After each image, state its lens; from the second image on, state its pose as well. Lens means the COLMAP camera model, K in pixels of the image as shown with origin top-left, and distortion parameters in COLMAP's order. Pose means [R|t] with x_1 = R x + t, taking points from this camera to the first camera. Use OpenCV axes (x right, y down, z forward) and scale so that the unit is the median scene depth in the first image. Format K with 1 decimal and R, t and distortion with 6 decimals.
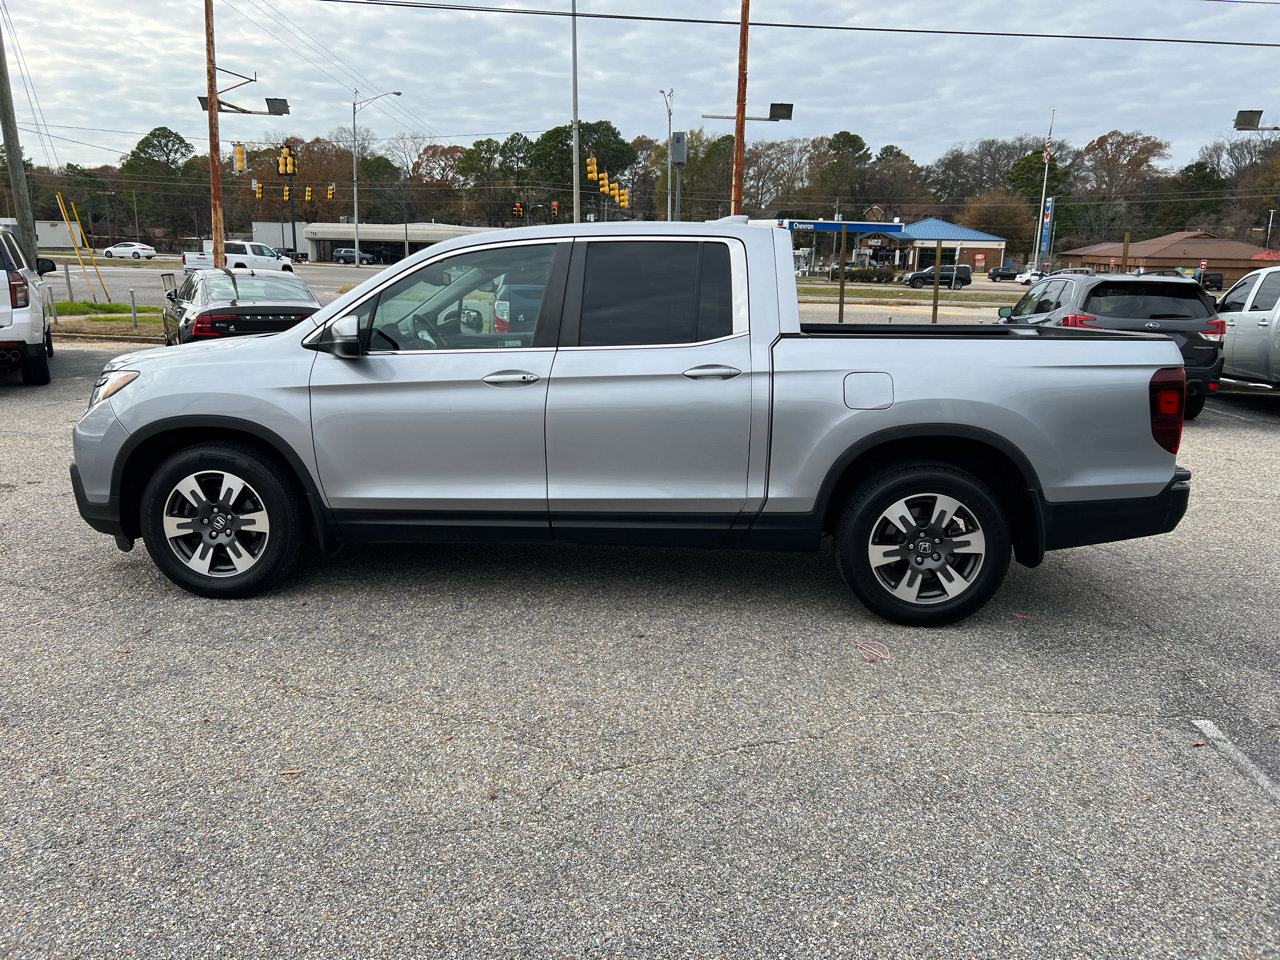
lens RADIAL K [[965.5, 0, 628.4], [0, 965.5, 455.4], [0, 0, 1]] dist [0.048377, -0.051701]
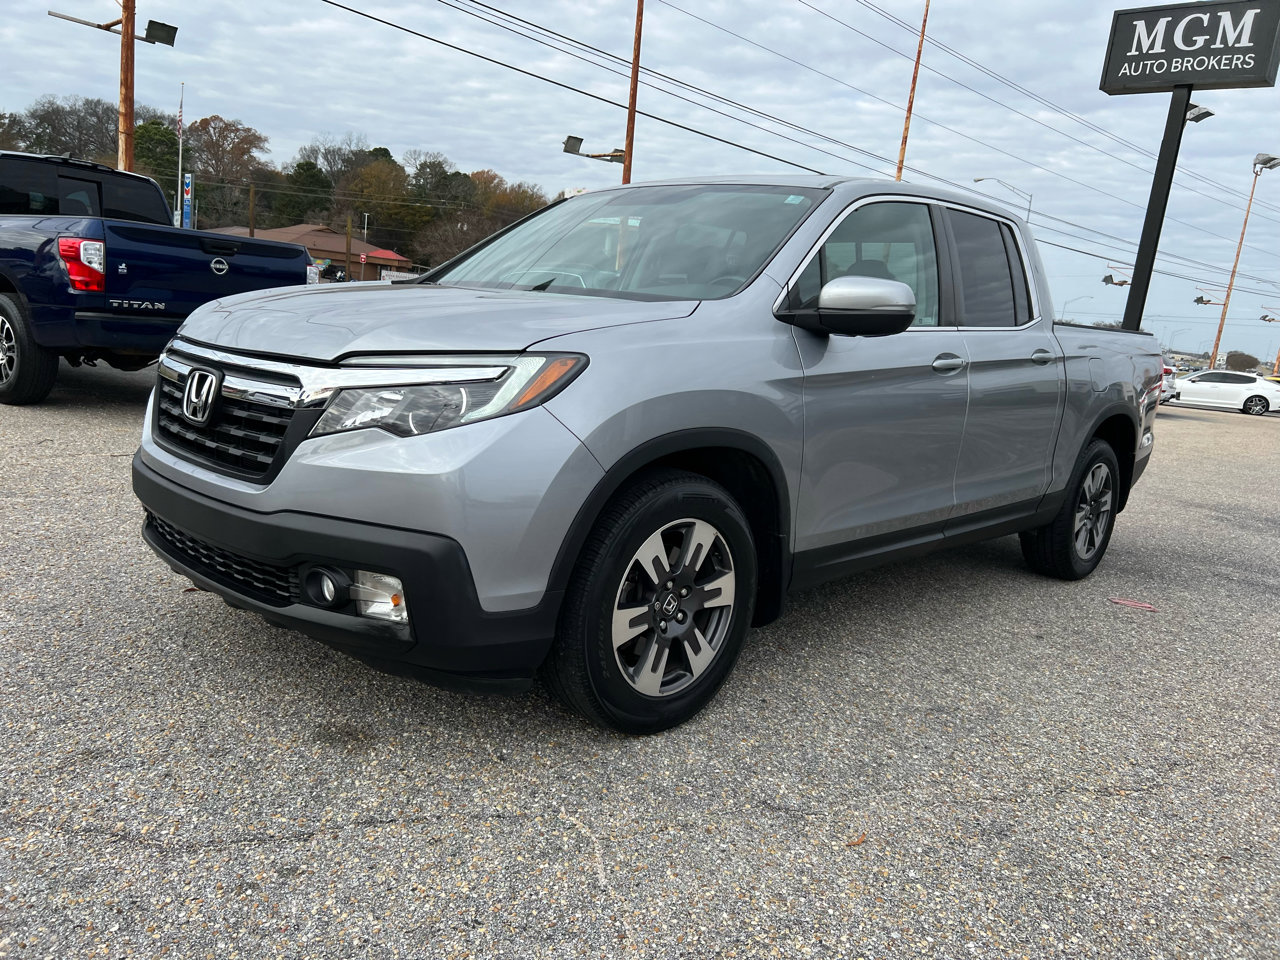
lens RADIAL K [[965.5, 0, 632.1], [0, 965.5, 455.1], [0, 0, 1]] dist [0.048377, -0.051701]
pose [[0.651089, -0.071572, 0.755619, -0.893176], [0.056793, 0.997347, 0.045532, -0.052378], [-0.756873, 0.013268, 0.653427, 0.632263]]
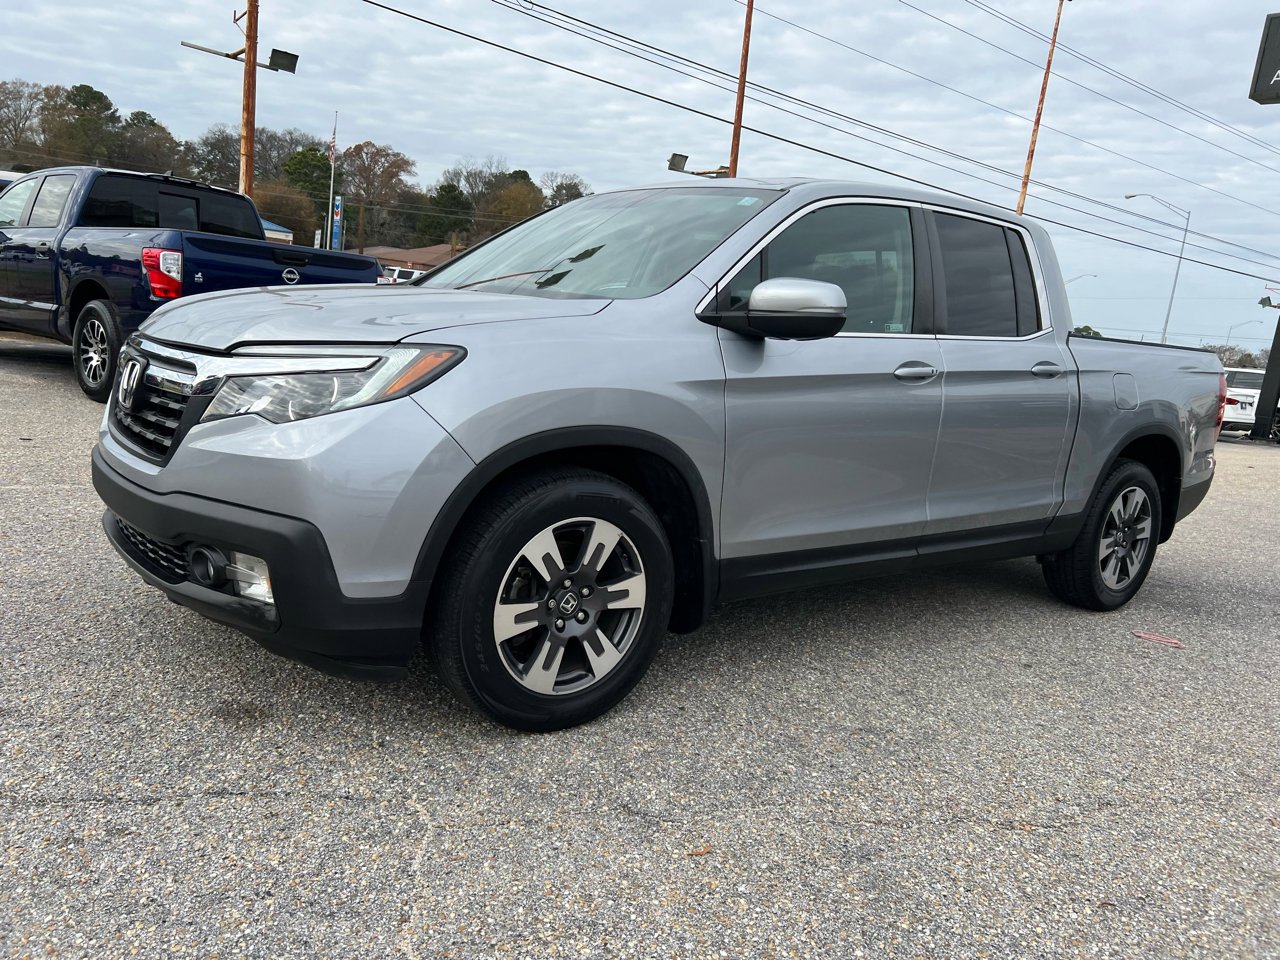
lens RADIAL K [[965.5, 0, 630.1], [0, 965.5, 462.4], [0, 0, 1]] dist [0.048377, -0.051701]
pose [[0.746627, -0.040835, 0.663988, -0.794099], [0.030241, 0.999166, 0.027444, -0.033111], [-0.664555, -0.000411, 0.747240, 0.535416]]
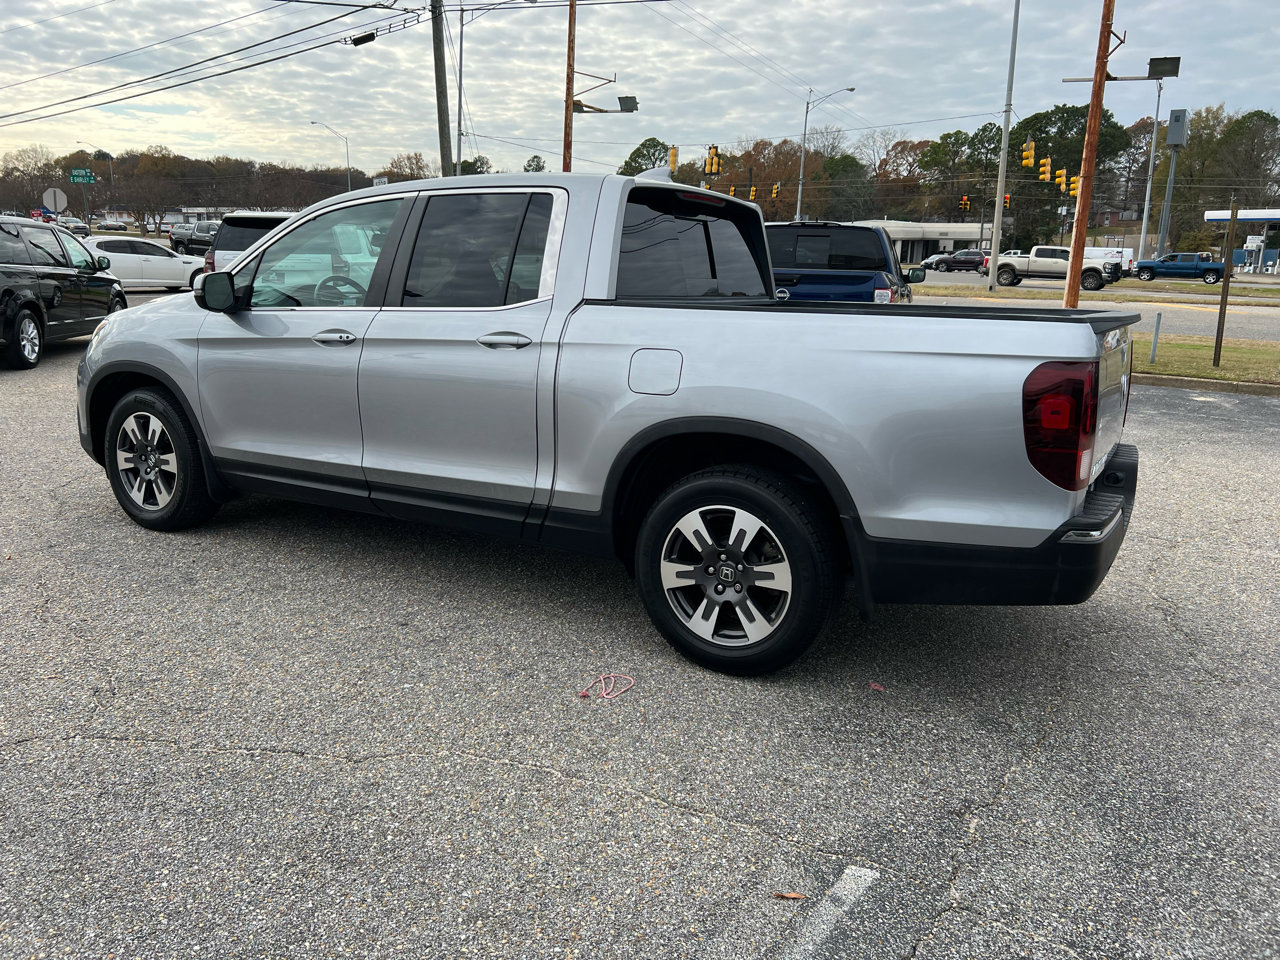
lens RADIAL K [[965.5, 0, 627.8], [0, 965.5, 461.0], [0, 0, 1]] dist [0.048377, -0.051701]
pose [[0.894863, 0.095765, -0.435946, 0.550598], [-0.093106, 0.995276, 0.027516, -0.010831], [0.436521, 0.015966, 0.899552, 0.245582]]
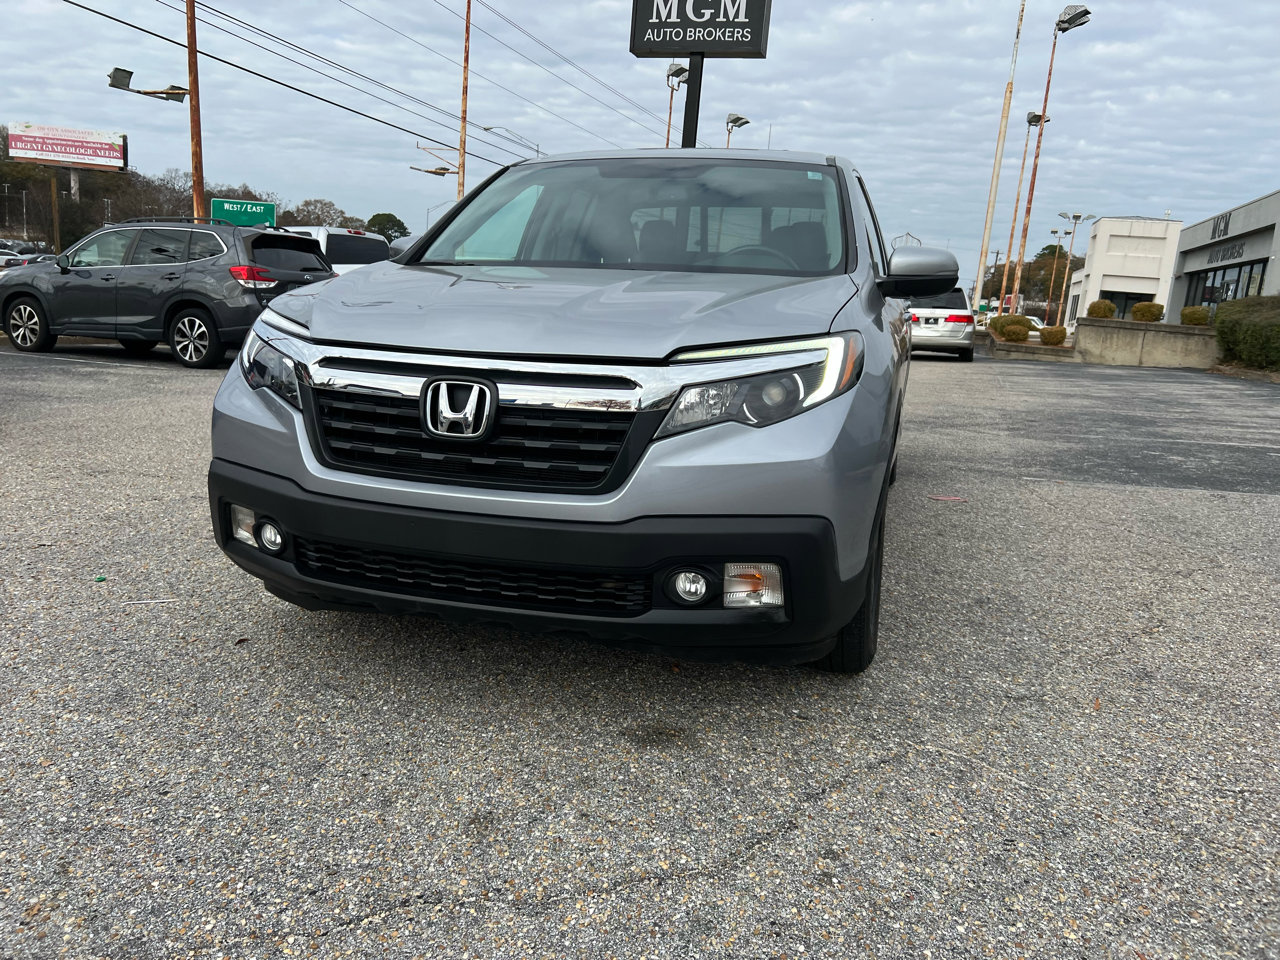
lens RADIAL K [[965.5, 0, 627.2], [0, 965.5, 454.9], [0, 0, 1]] dist [0.048377, -0.051701]
pose [[0.223674, -0.169441, 0.959823, -1.100371], [0.131704, 0.980995, 0.142487, -0.114153], [-0.965725, 0.094542, 0.241739, 1.001563]]
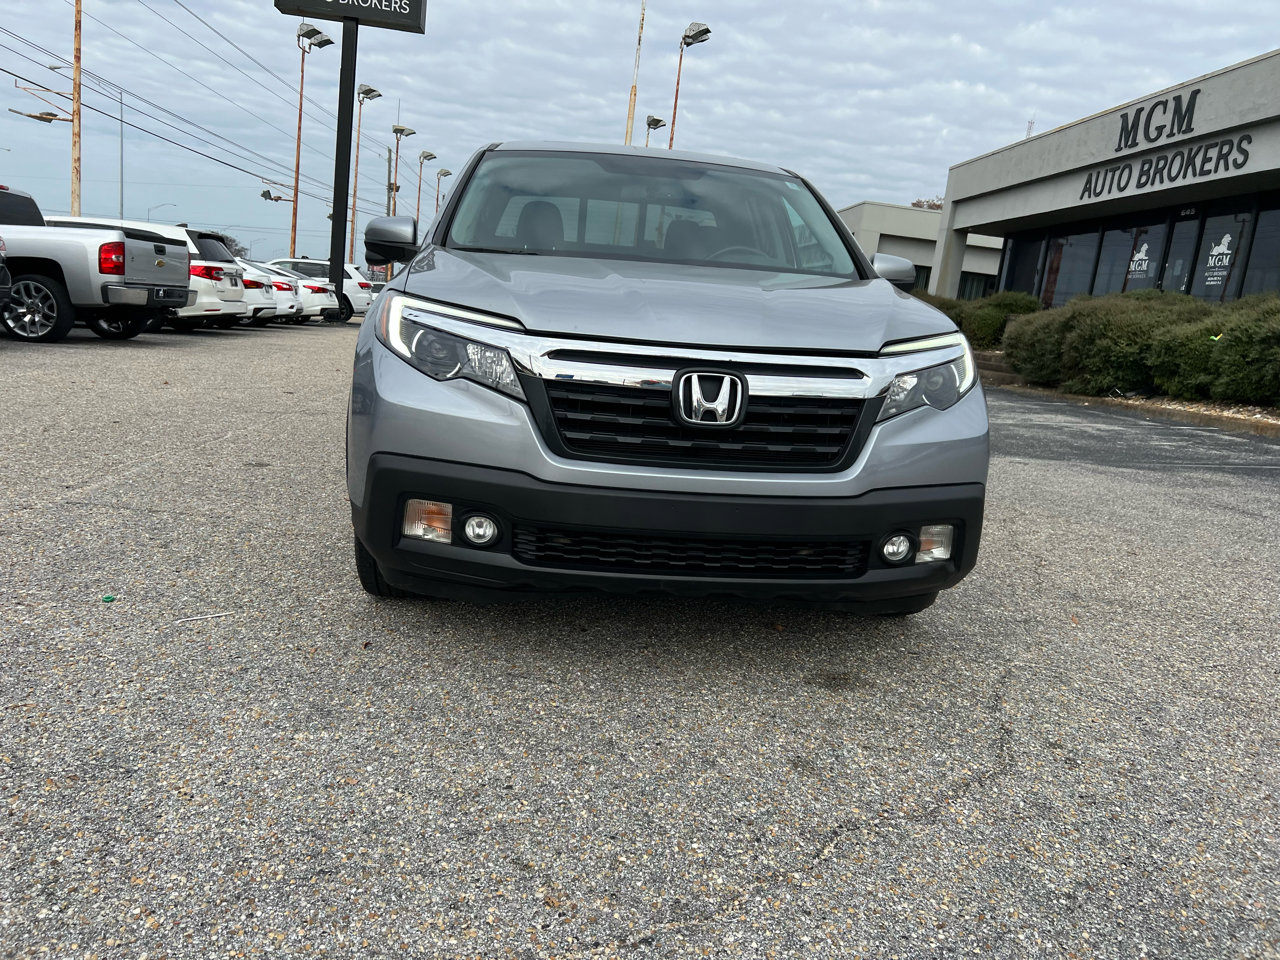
lens RADIAL K [[965.5, 0, 627.6], [0, 965.5, 470.3], [0, 0, 1]] dist [0.048377, -0.051701]
pose [[-0.163632, -0.202790, 0.965454, -1.158440], [0.094455, 0.970928, 0.219949, -0.163803], [-0.981989, 0.127182, -0.139720, 1.344730]]
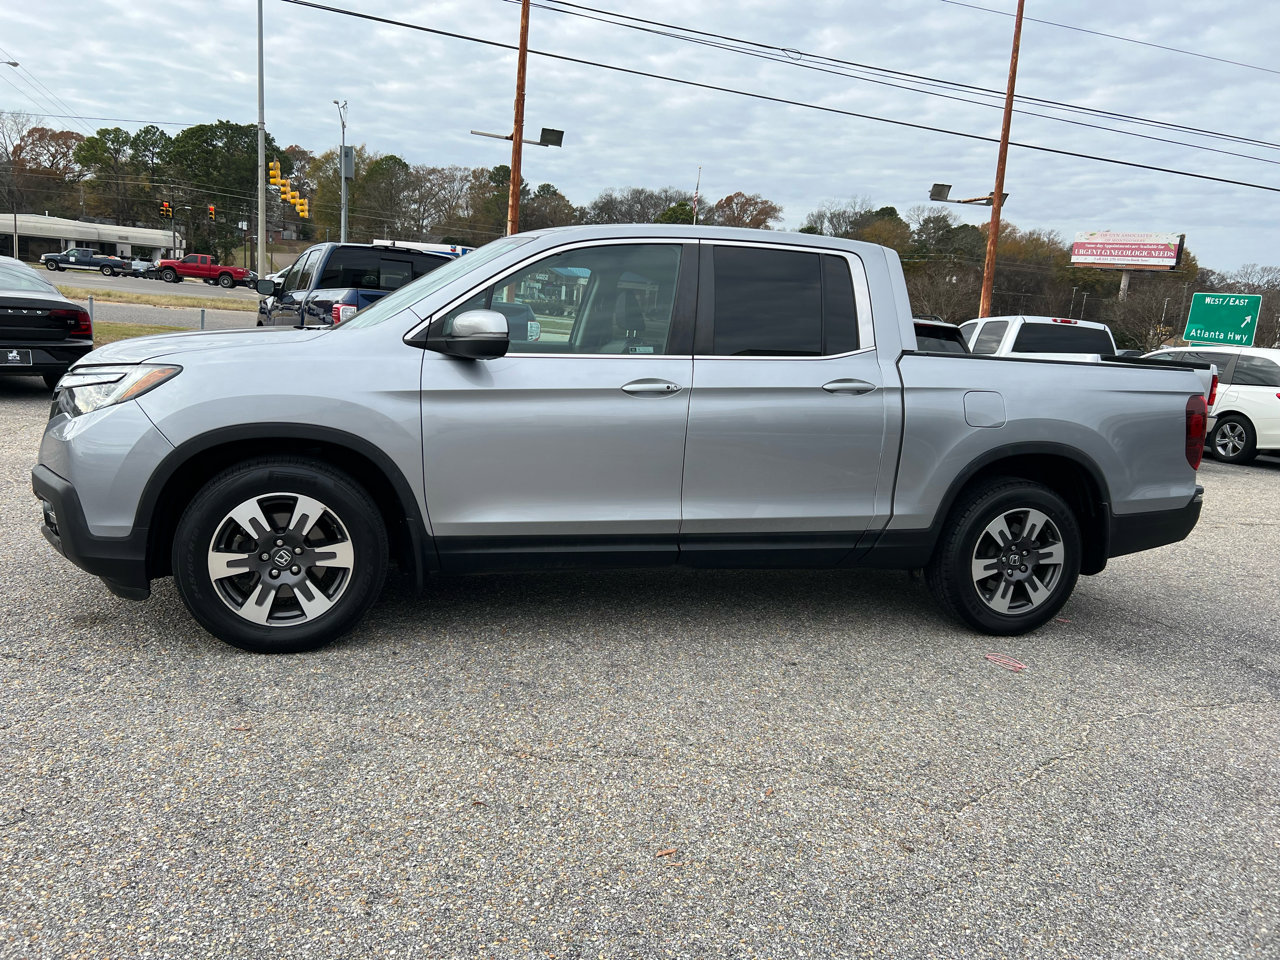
lens RADIAL K [[965.5, 0, 630.6], [0, 965.5, 453.6], [0, 0, 1]] dist [0.048377, -0.051701]
pose [[0.937734, 0.005541, 0.347311, -0.435671], [0.004586, 0.999588, -0.028327, 0.007516], [-0.347325, 0.028156, 0.937322, 0.151213]]
